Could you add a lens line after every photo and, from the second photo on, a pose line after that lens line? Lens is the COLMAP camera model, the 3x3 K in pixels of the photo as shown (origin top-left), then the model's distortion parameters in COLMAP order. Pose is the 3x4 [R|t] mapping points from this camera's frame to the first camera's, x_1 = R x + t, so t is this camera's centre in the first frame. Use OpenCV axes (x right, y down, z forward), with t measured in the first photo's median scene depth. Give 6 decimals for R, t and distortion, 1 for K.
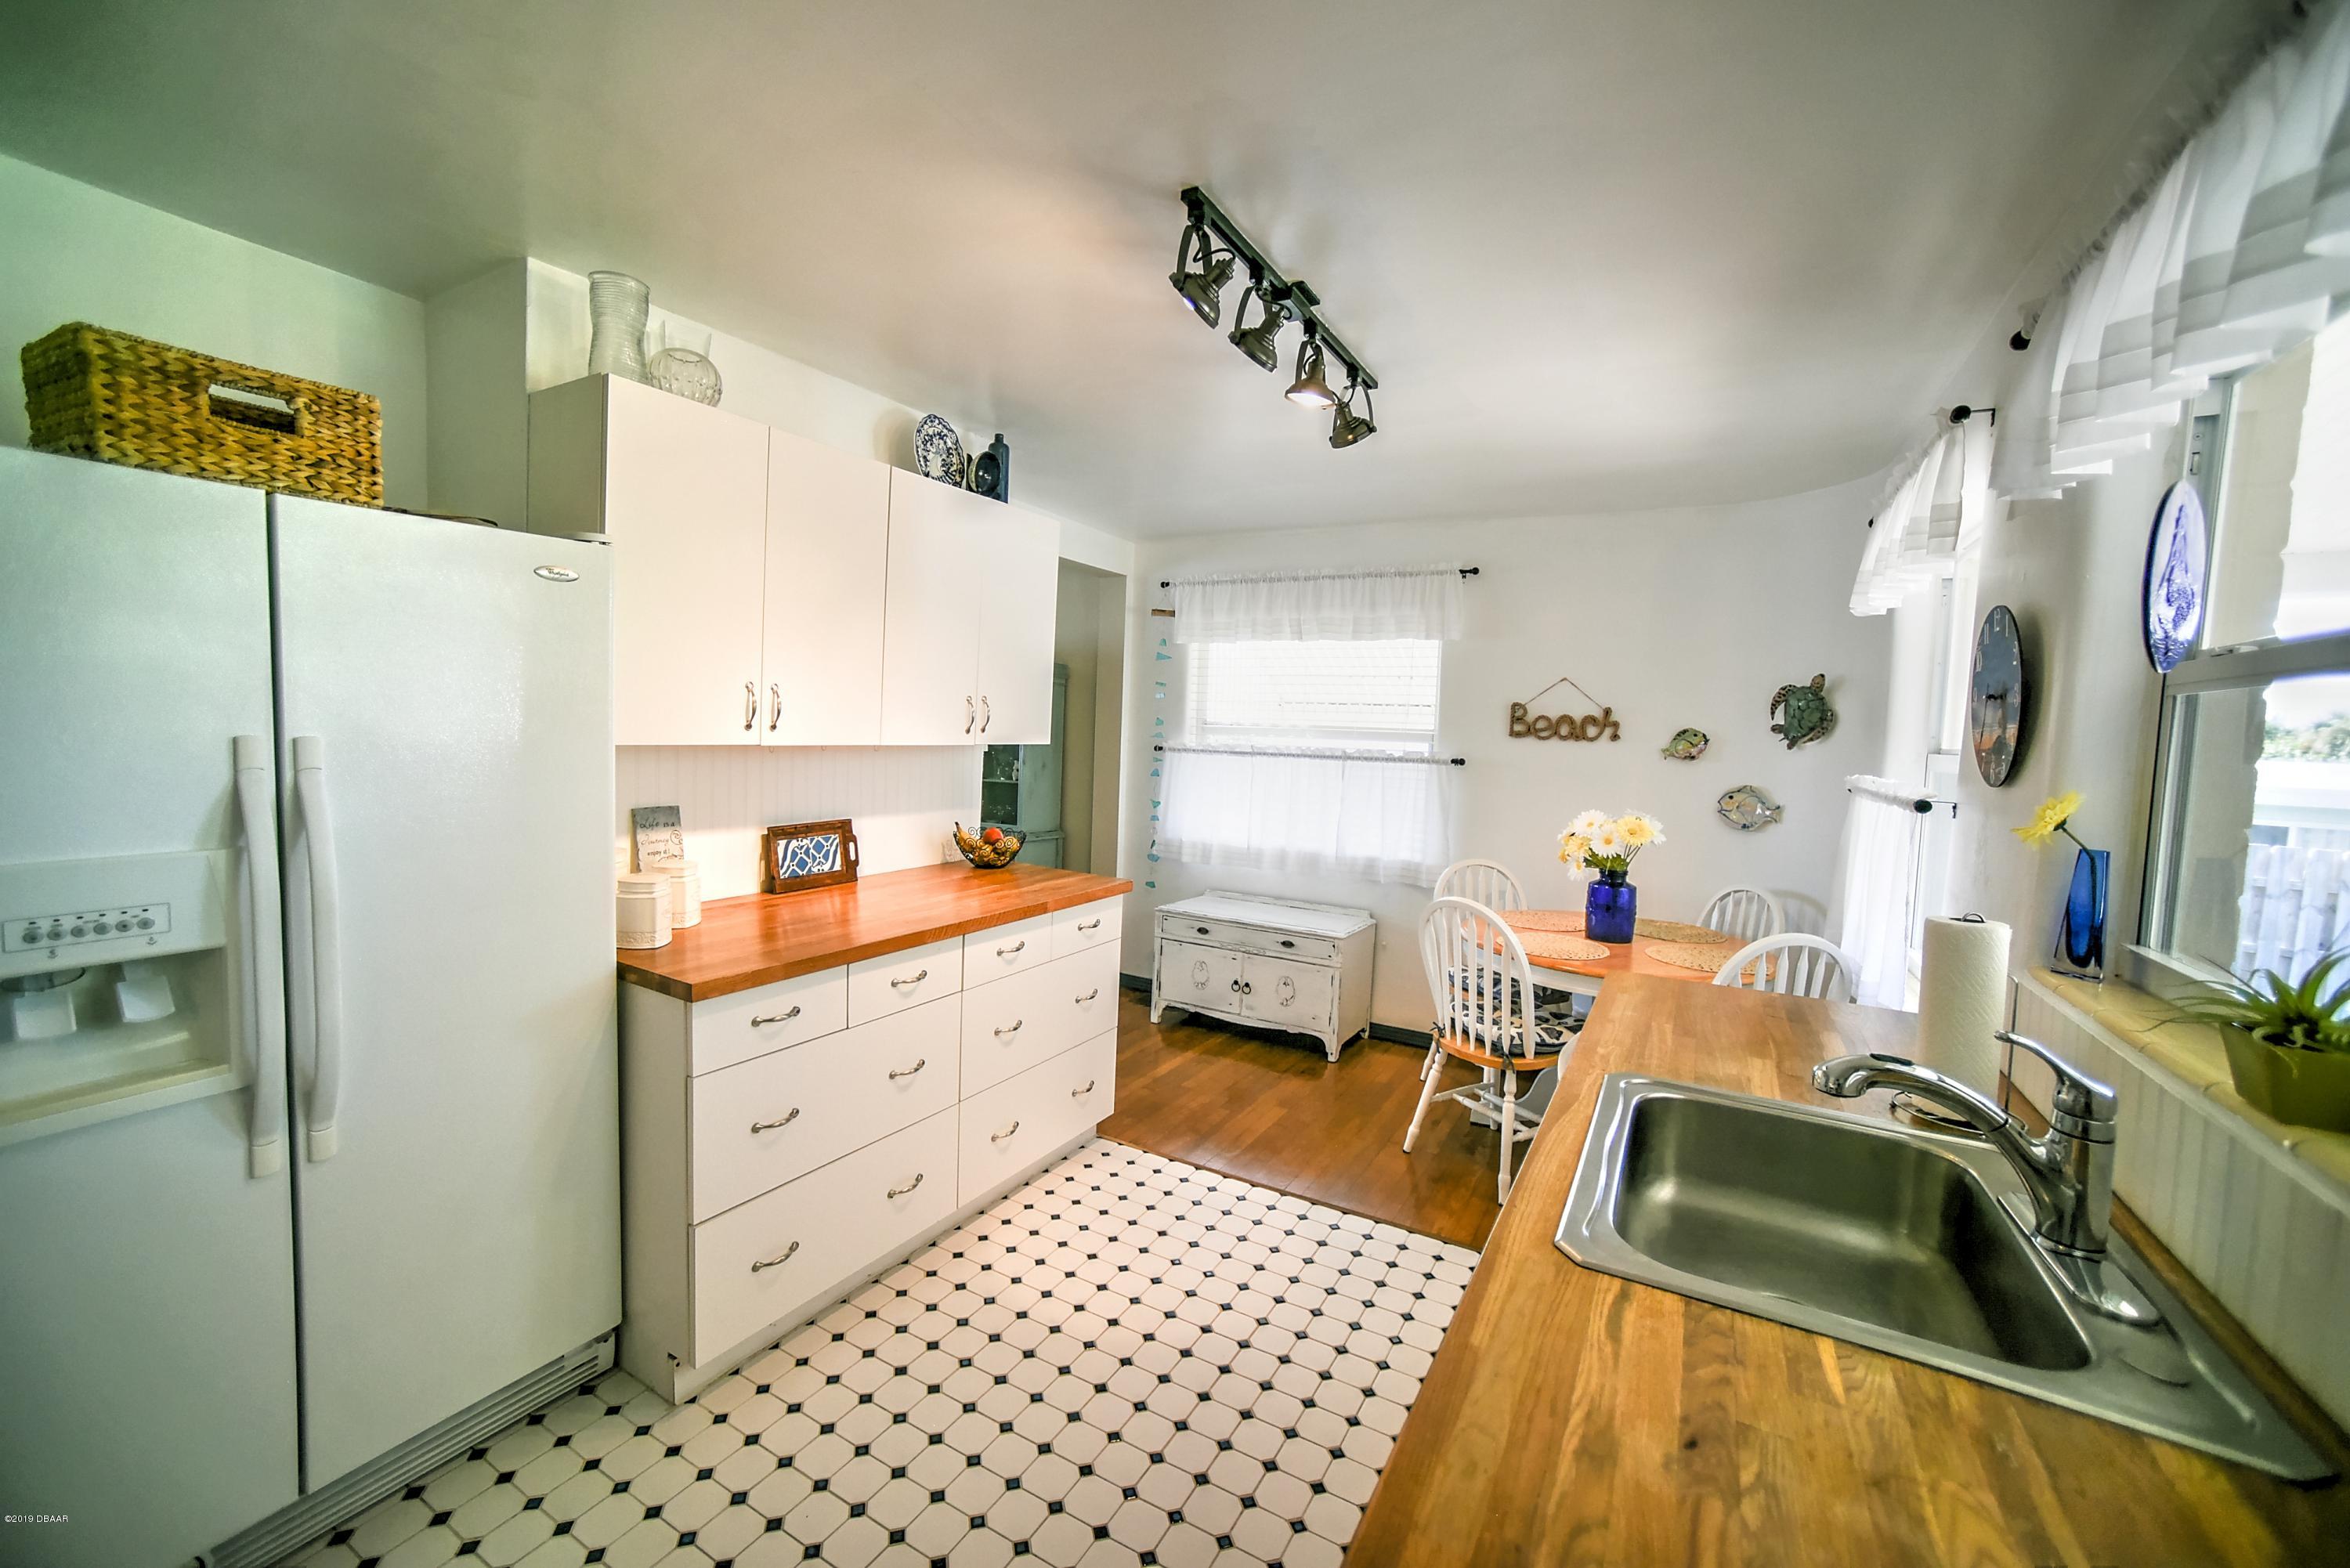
lens RADIAL K [[936.3, 0, 1173.9], [0, 936.3, 780.7], [0, 0, 1]] dist [-0.068106, 0.030738]
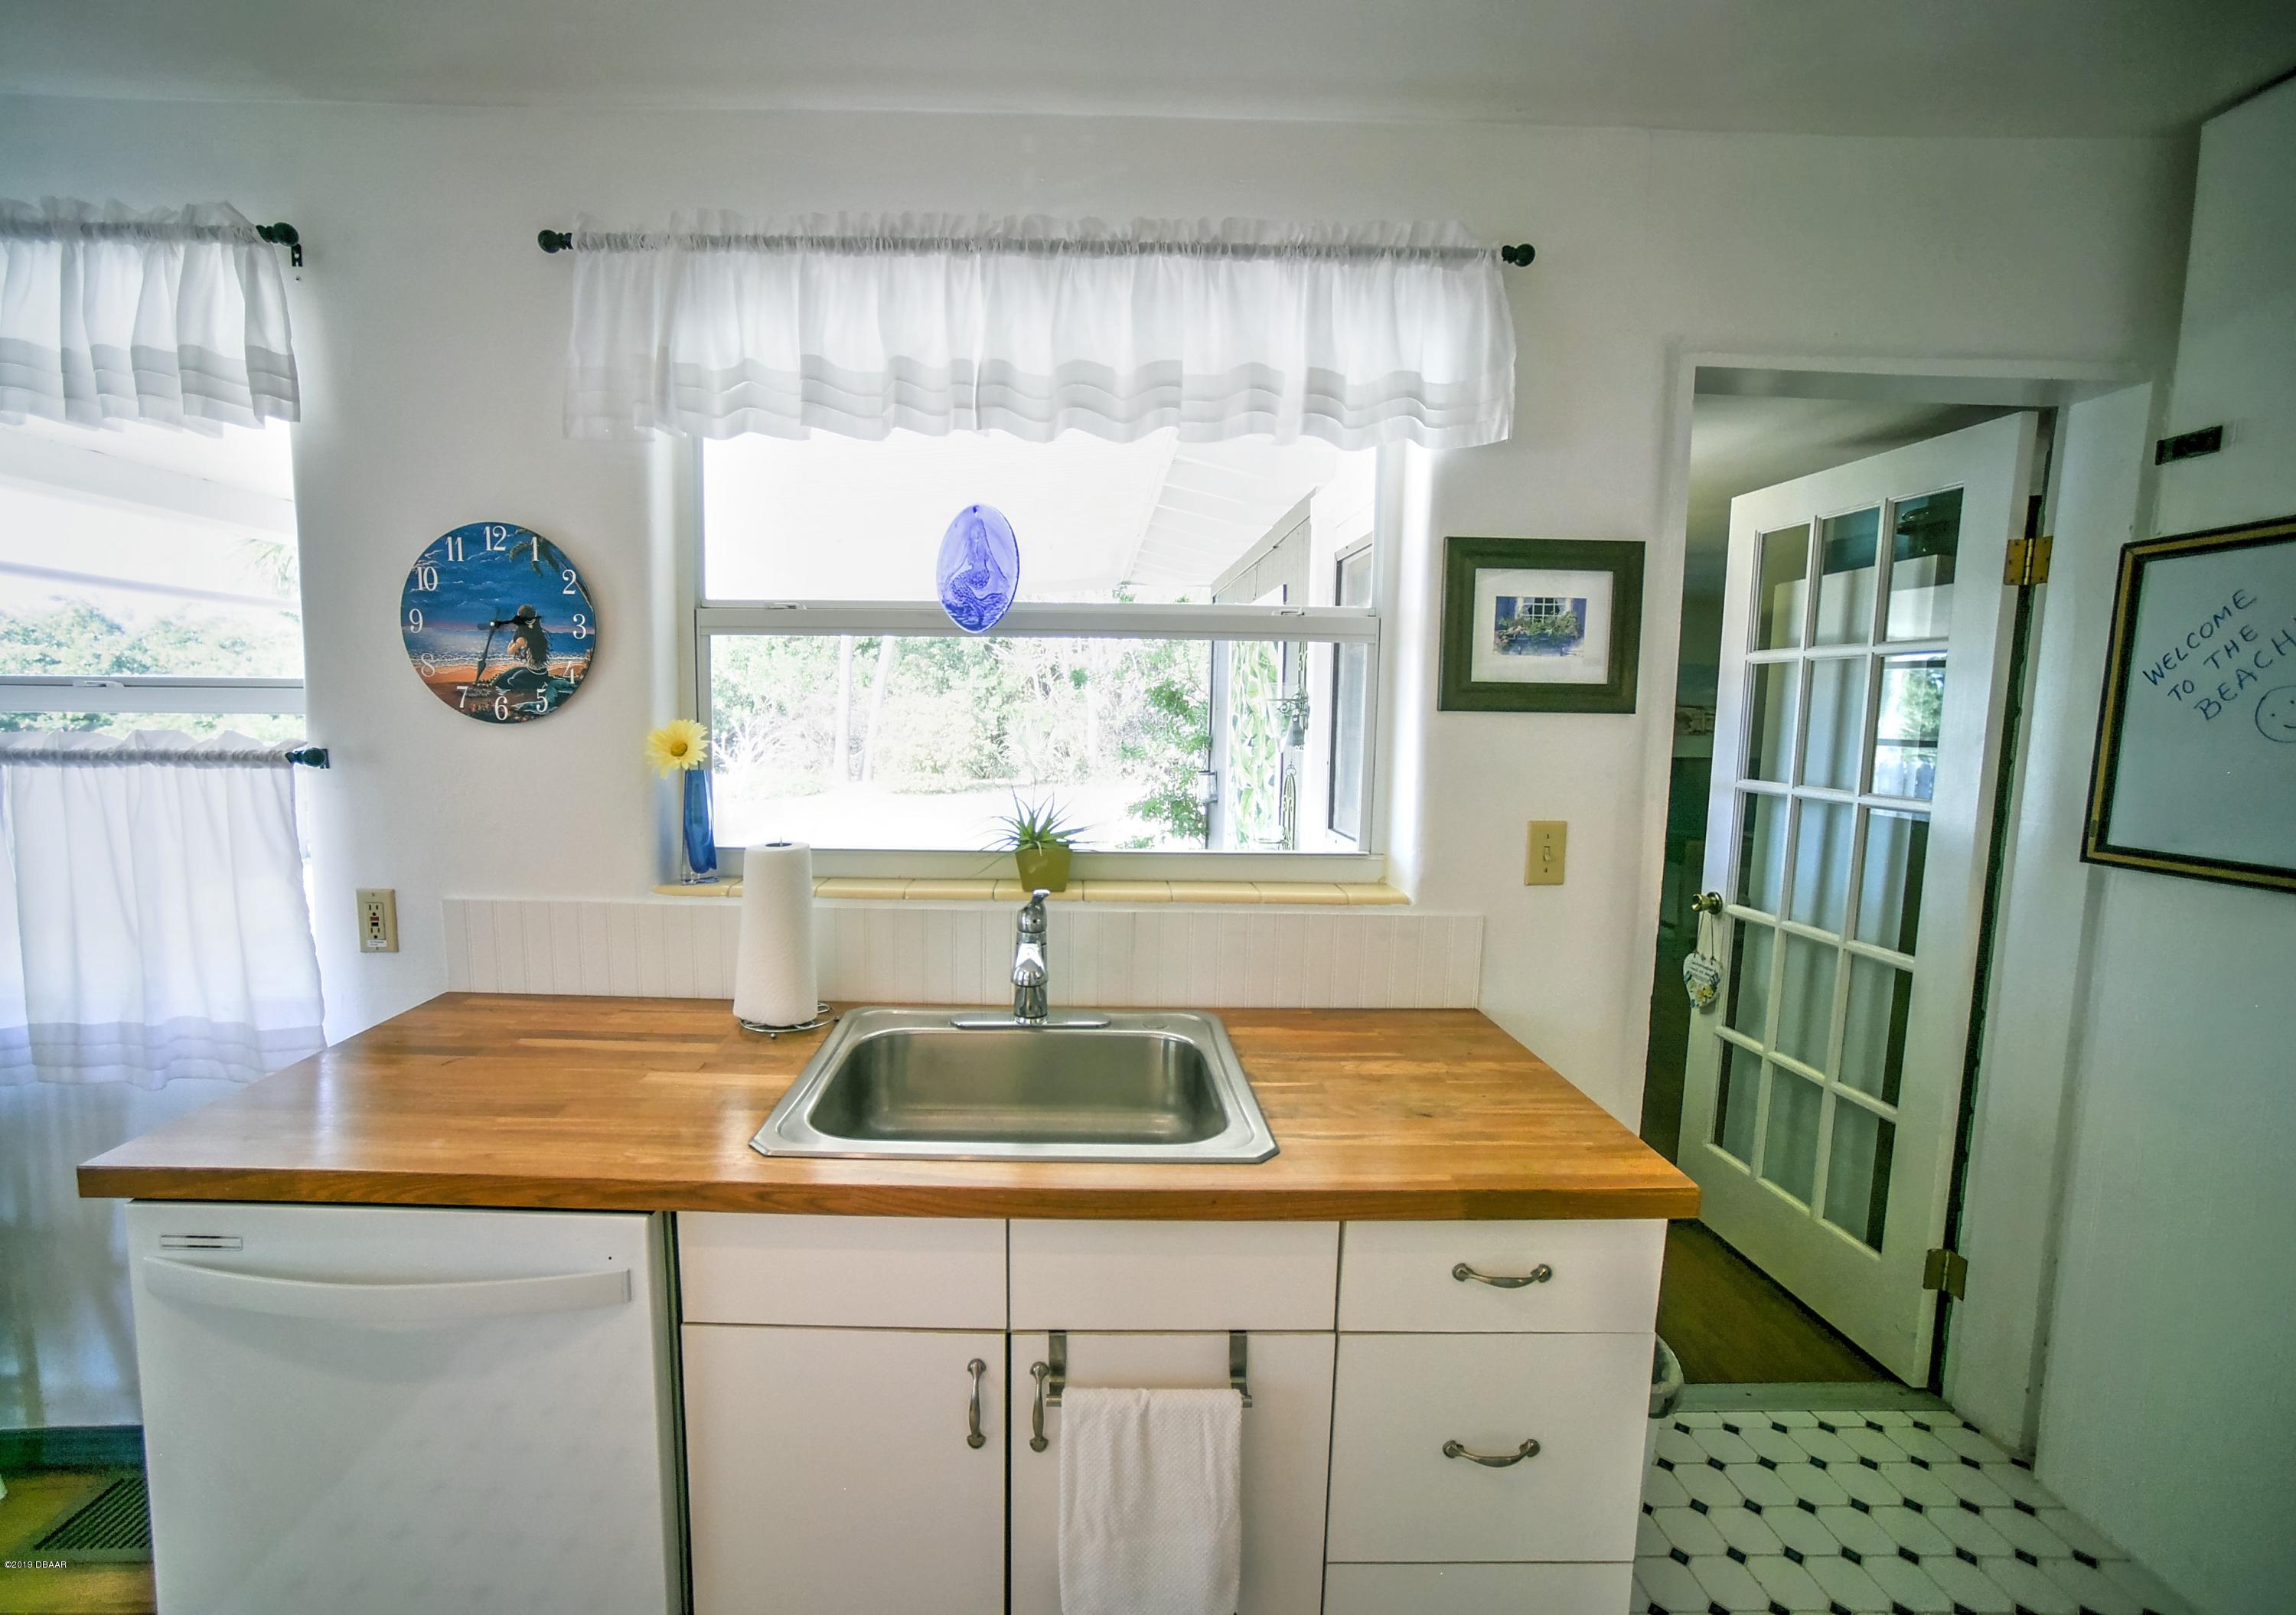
lens RADIAL K [[989.7, 0, 1088.2], [0, 989.7, 802.4], [0, 0, 1]] dist [-0.068282, 0.032143]
pose [[-0.505723, -0.138669, 0.851478, -0.099679], [0.019215, 0.984941, 0.171817, -0.029629], [-0.862482, 0.103253, -0.495443, 0.404147]]
